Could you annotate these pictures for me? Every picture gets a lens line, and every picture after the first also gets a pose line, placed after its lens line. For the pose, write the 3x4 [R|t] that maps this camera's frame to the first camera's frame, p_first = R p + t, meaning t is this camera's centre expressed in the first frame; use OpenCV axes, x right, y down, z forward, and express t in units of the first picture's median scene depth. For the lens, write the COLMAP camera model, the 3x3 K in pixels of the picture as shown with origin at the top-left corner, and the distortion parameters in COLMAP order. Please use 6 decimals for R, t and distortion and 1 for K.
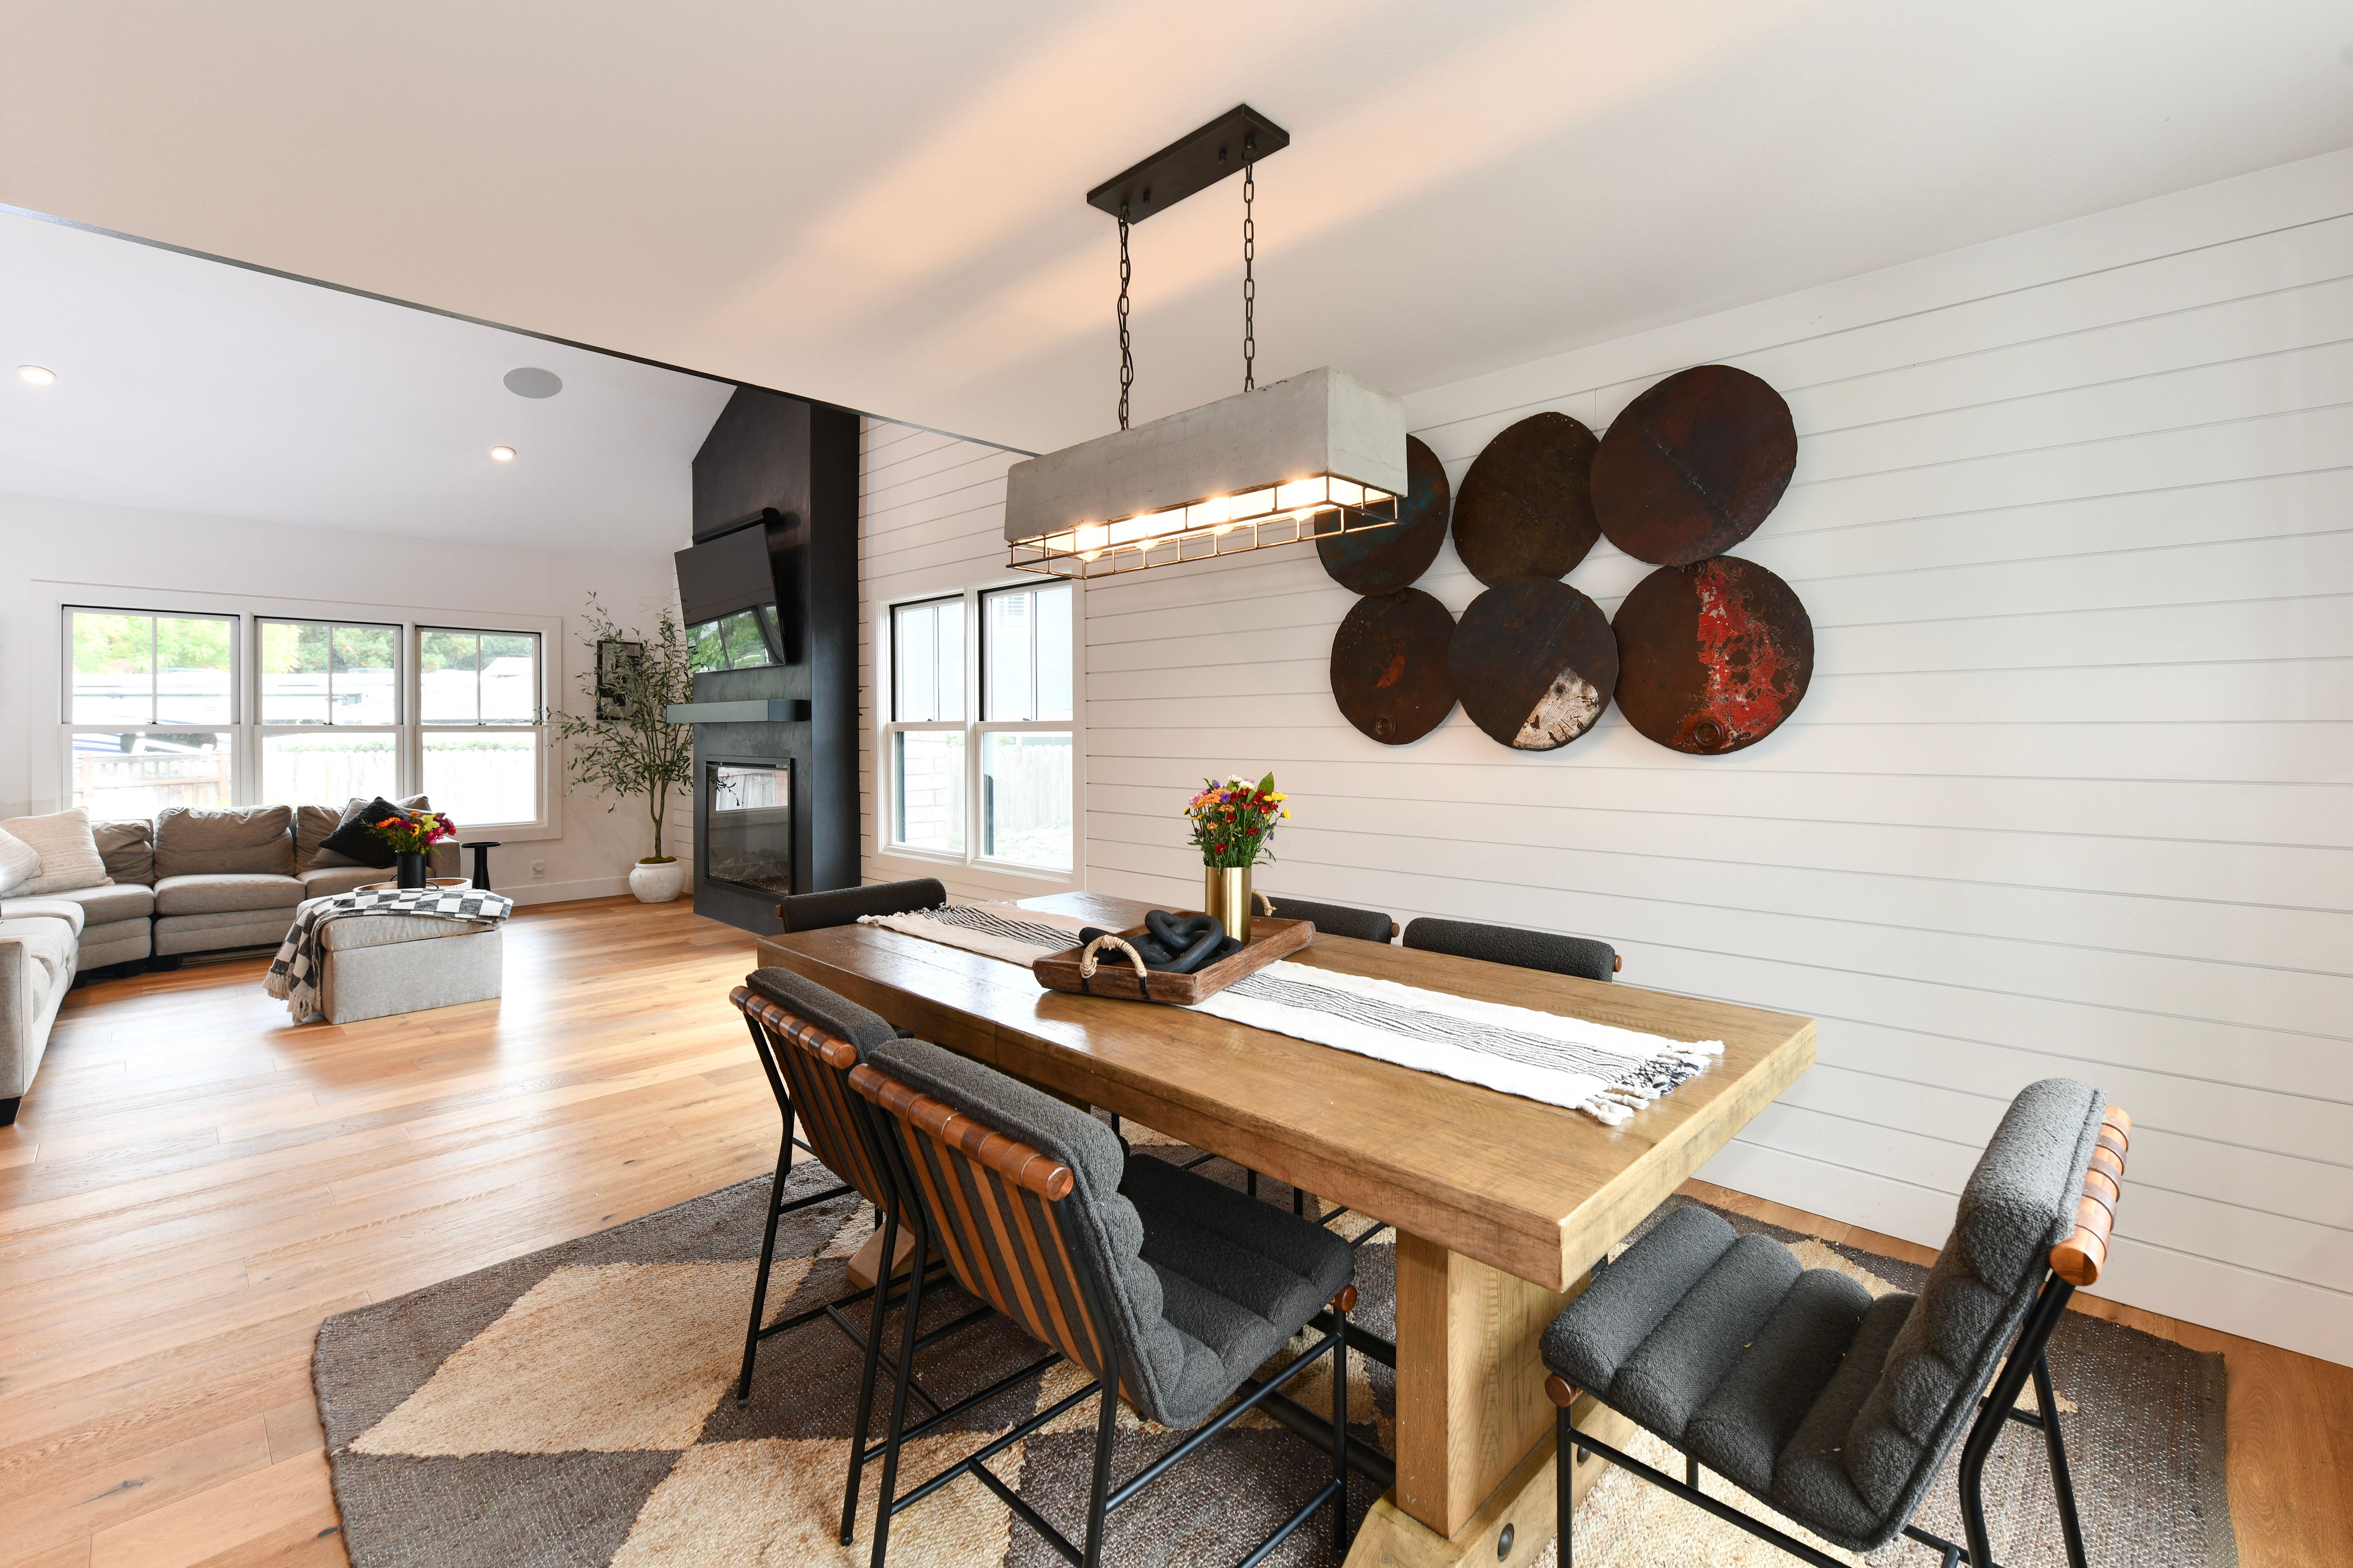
lens RADIAL K [[1009.8, 0, 1170.1], [0, 1009.8, 728.7], [0, 0, 1]] dist [-0.007125, -0.000487]
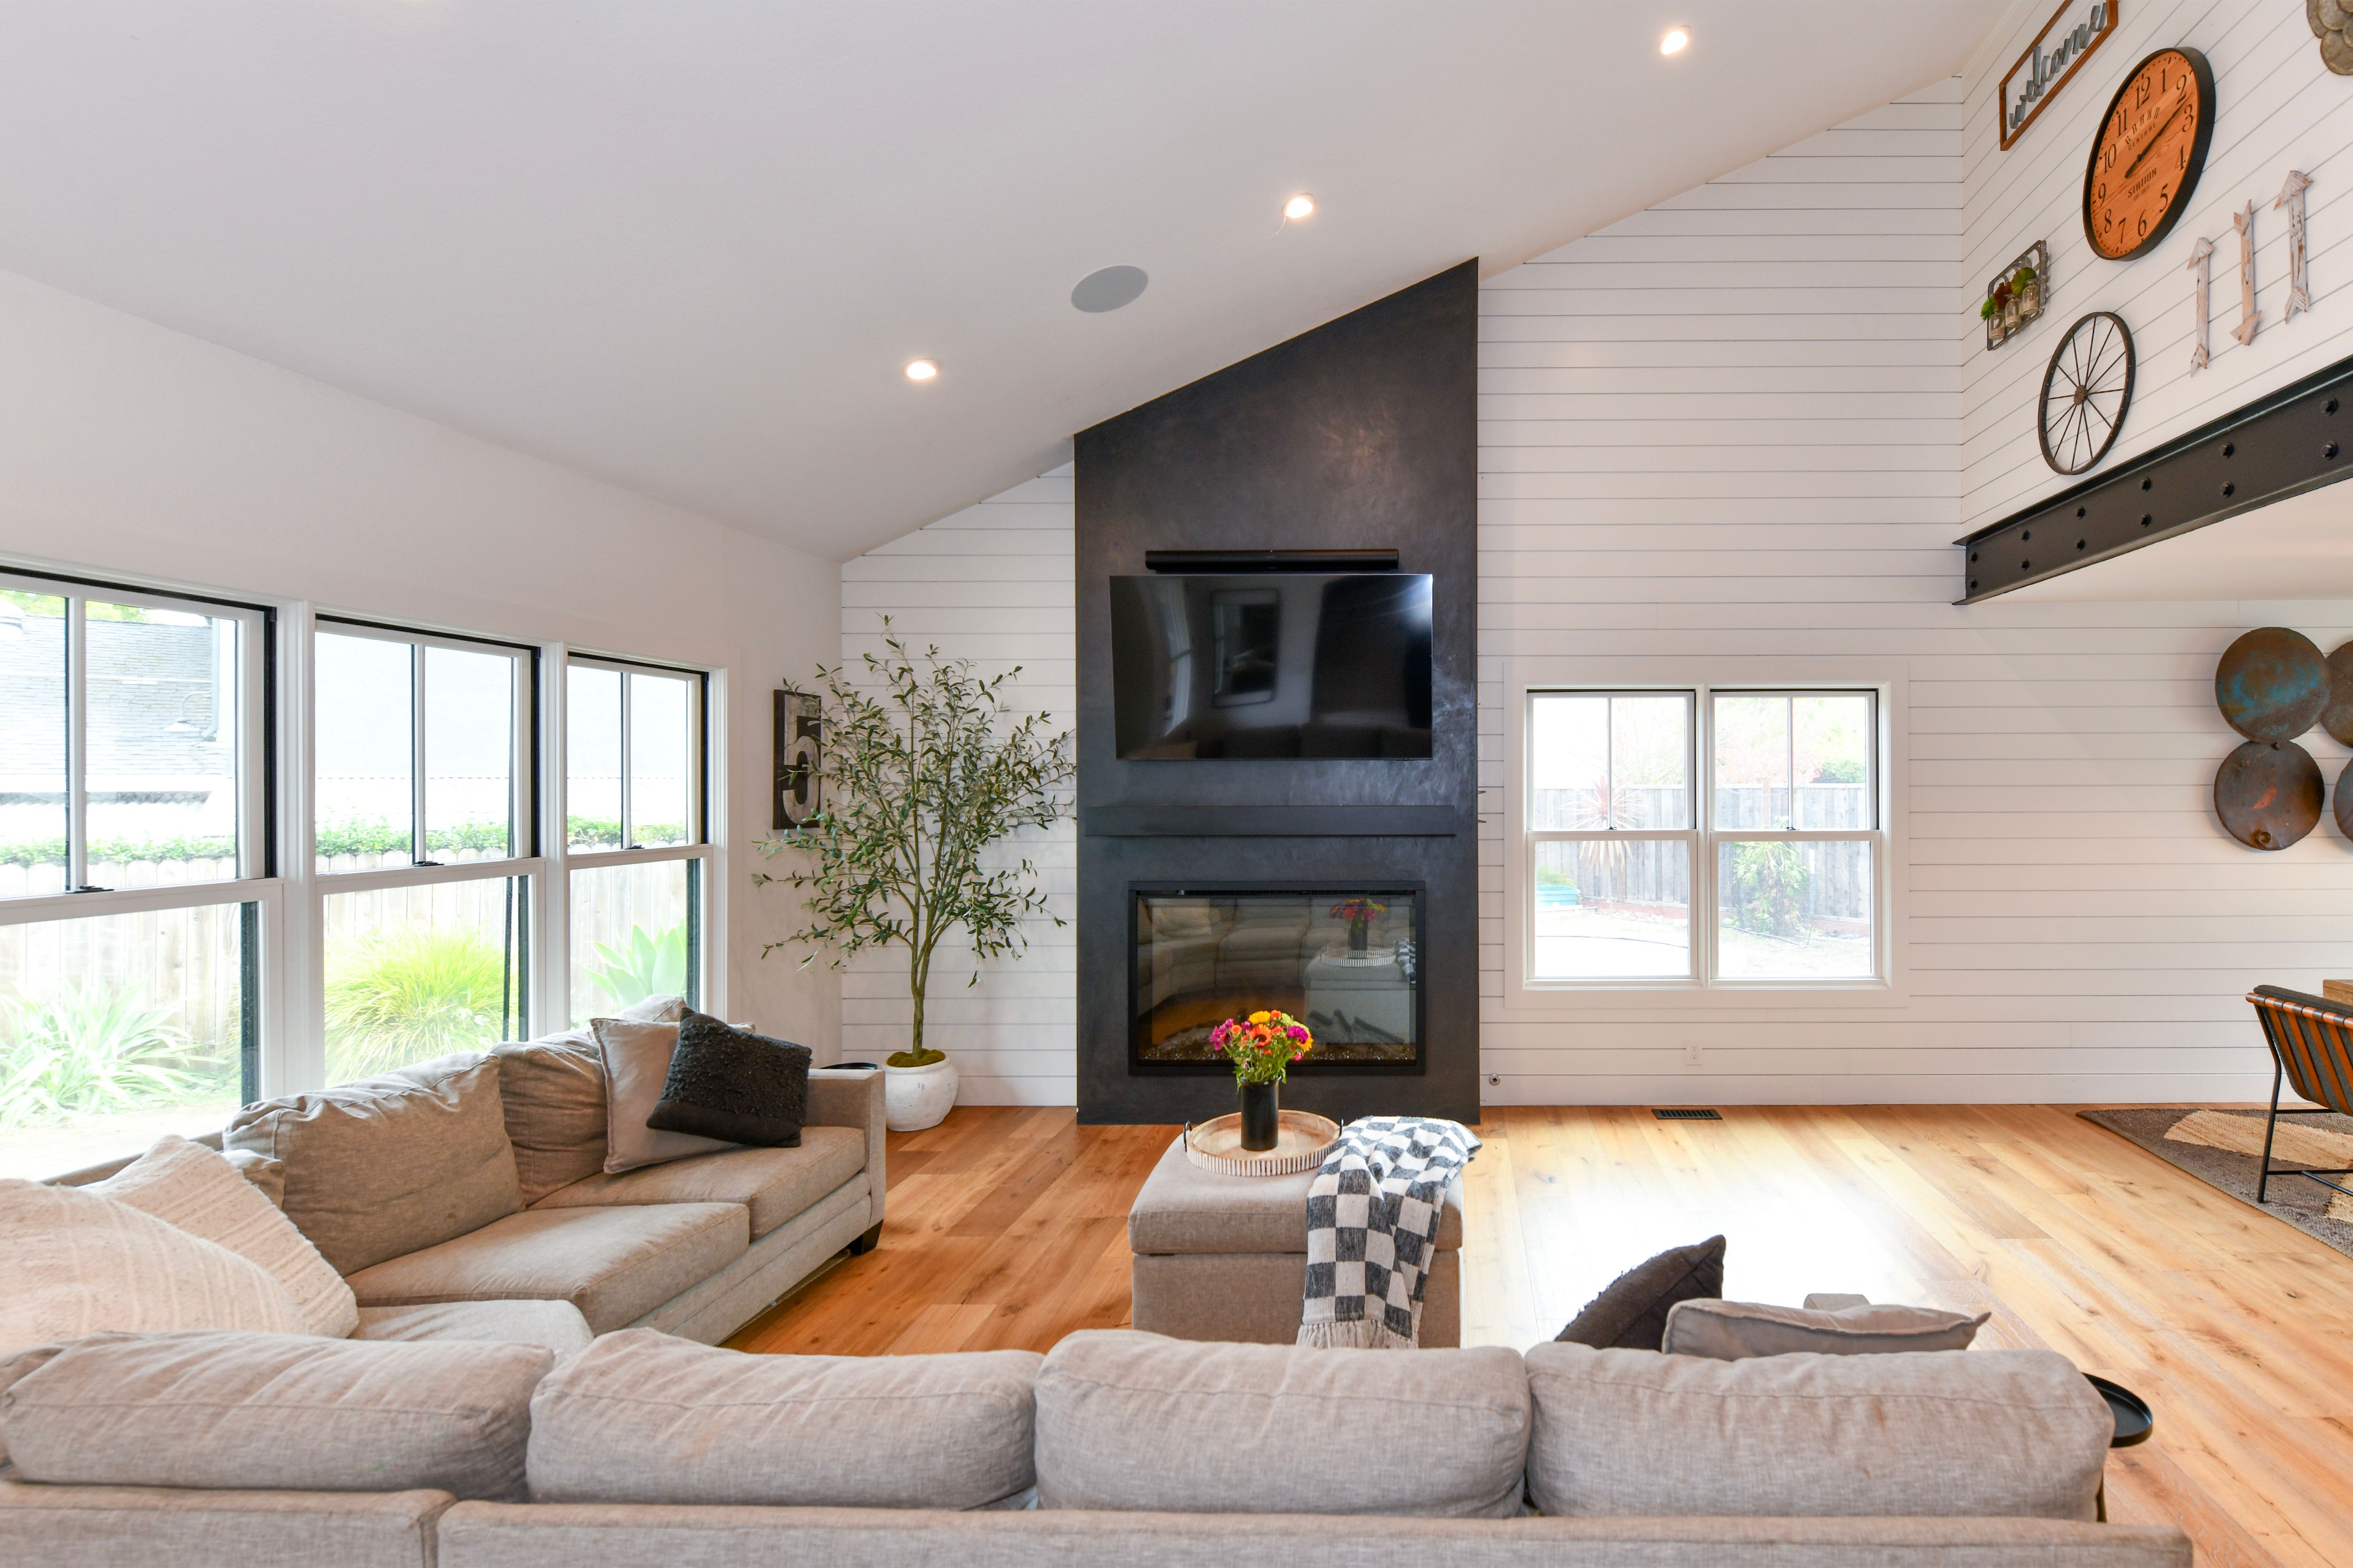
lens RADIAL K [[1065.8, 0, 1314.4], [0, 1065.8, 777.3], [0, 0, 1]] dist [0.000690, -0.000344]
pose [[0.733845, 0.003119, 0.679310, -1.046048], [0.001856, 0.999977, -0.006596, -0.046869], [-0.679315, 0.006102, 0.733822, 0.491013]]
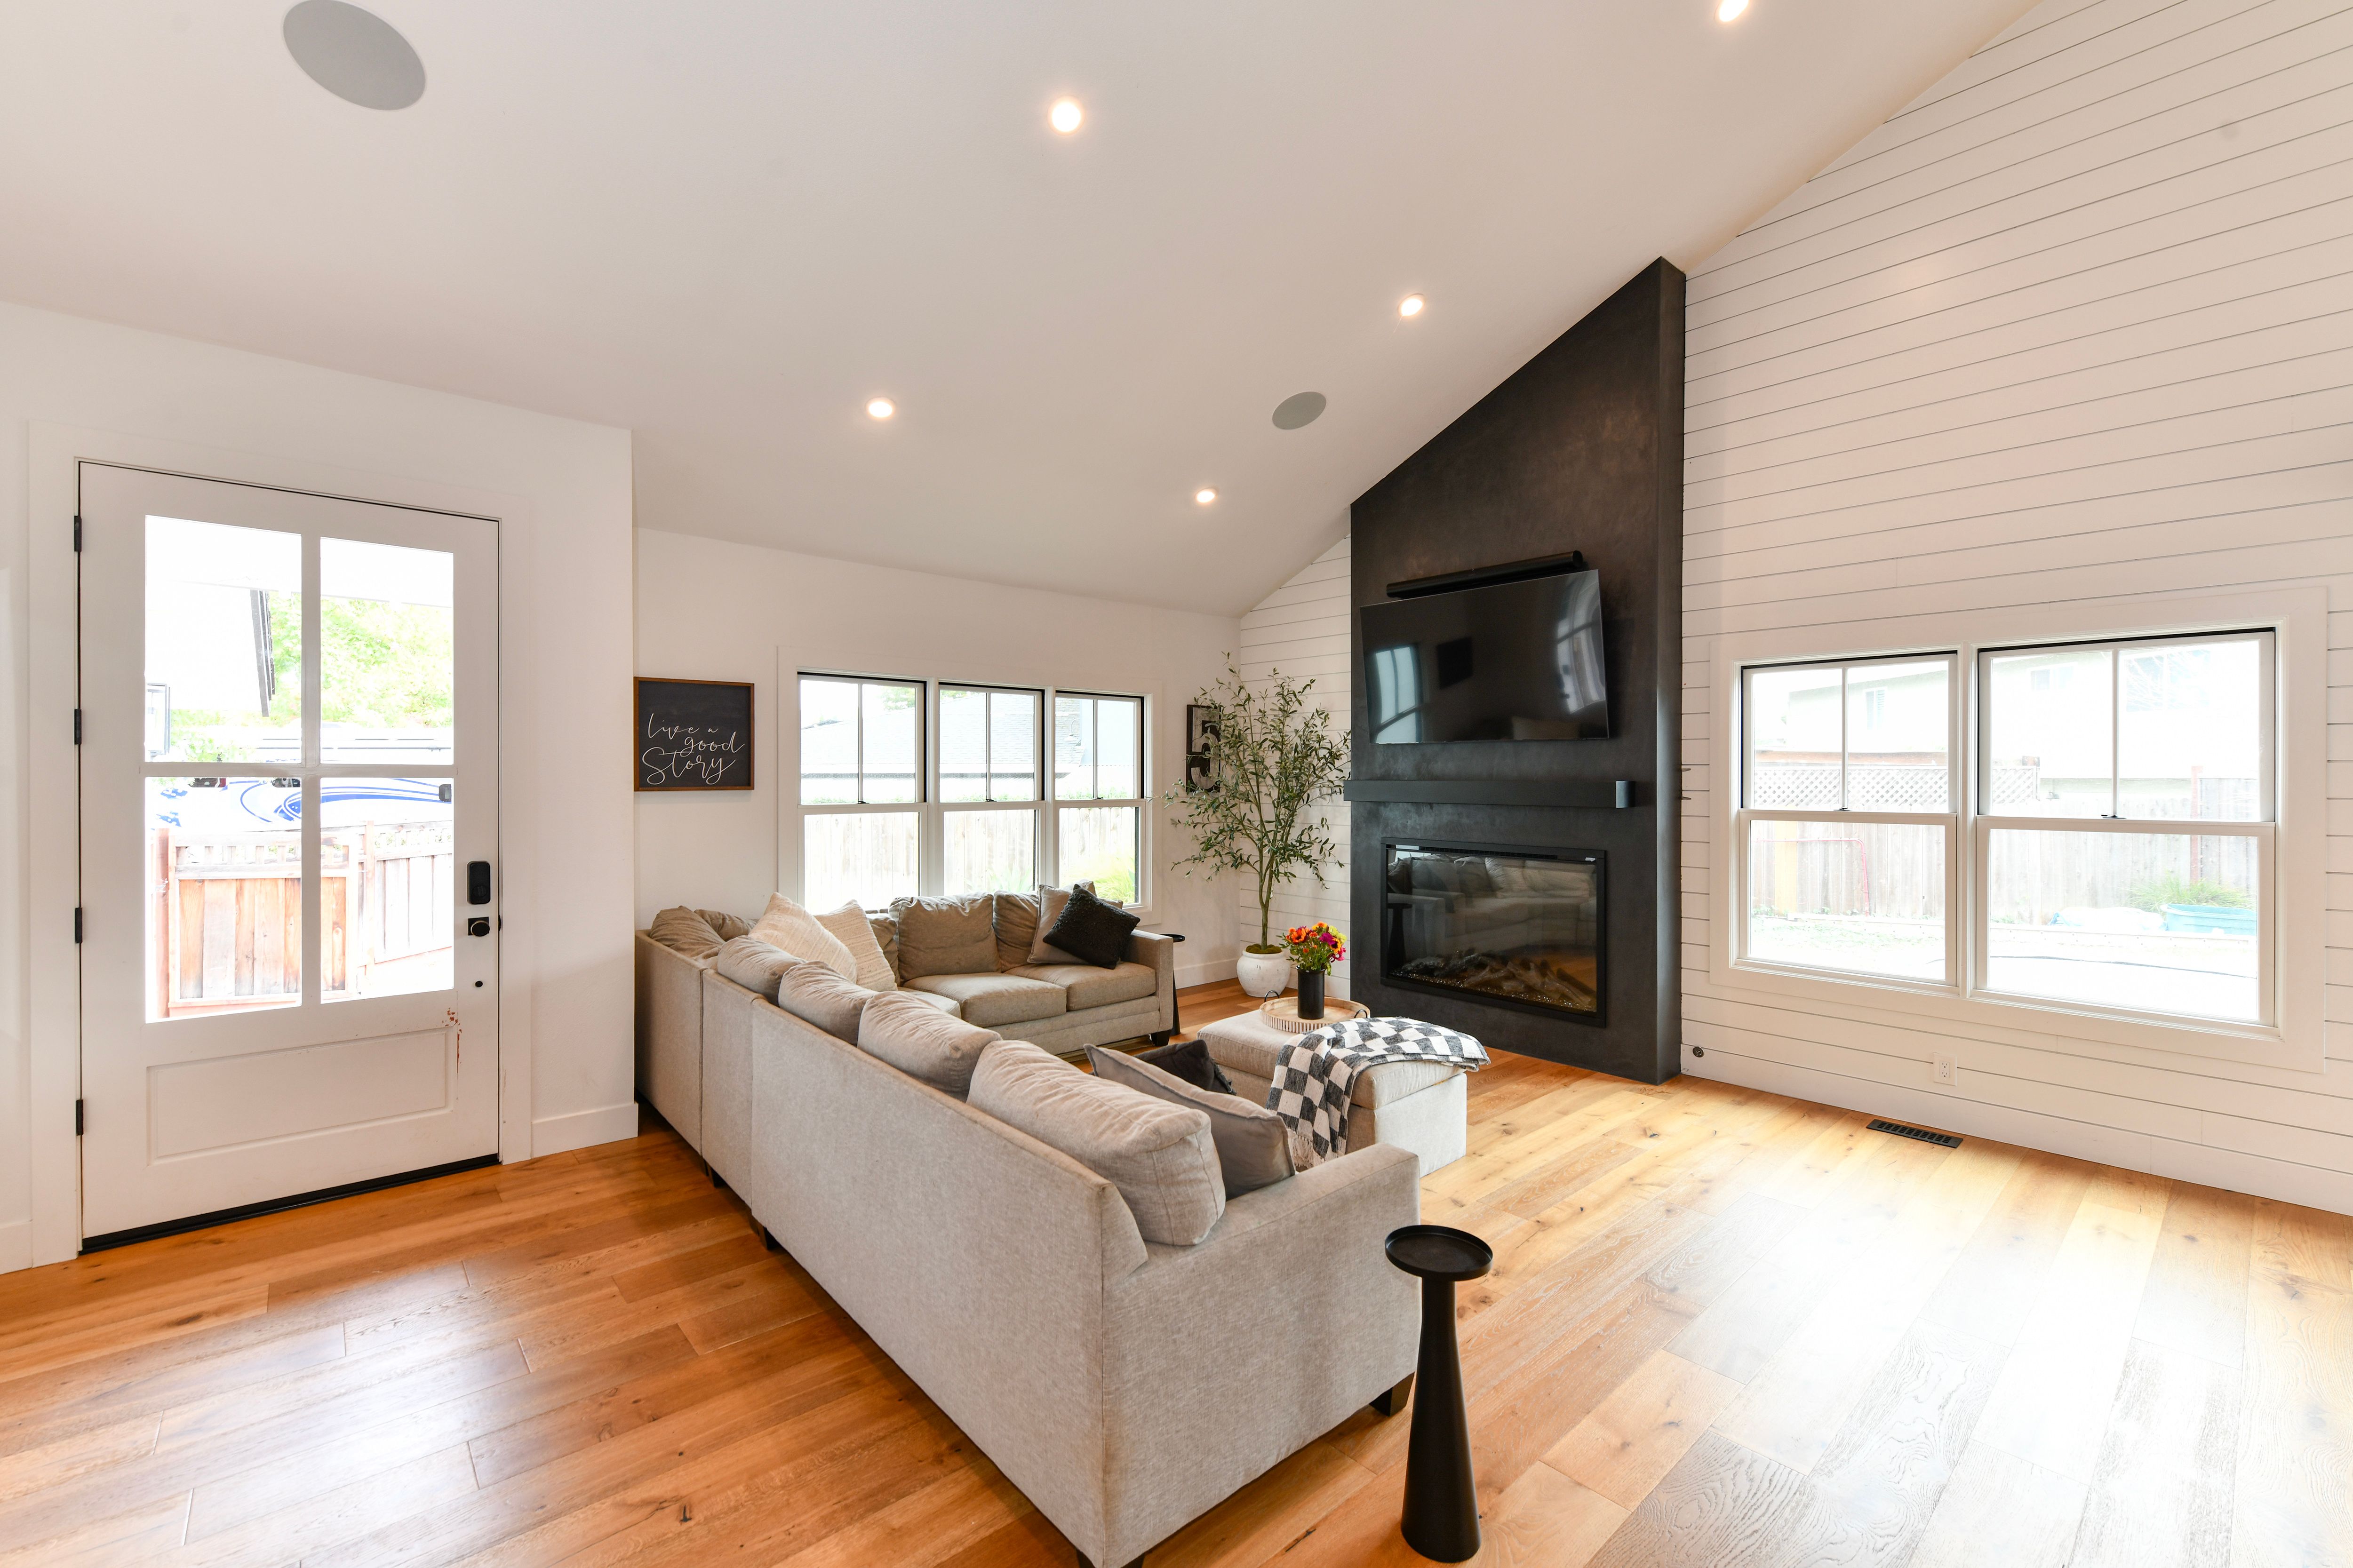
lens RADIAL K [[949.0, 0, 1187.4], [0, 949.0, 776.6], [0, 0, 1]] dist [0.001450, -0.000291]
pose [[0.997925, 0.006347, -0.064069, -0.710101], [-0.006409, 0.999979, -0.000770, -0.030528], [0.064062, 0.001180, 0.997945, 0.203857]]
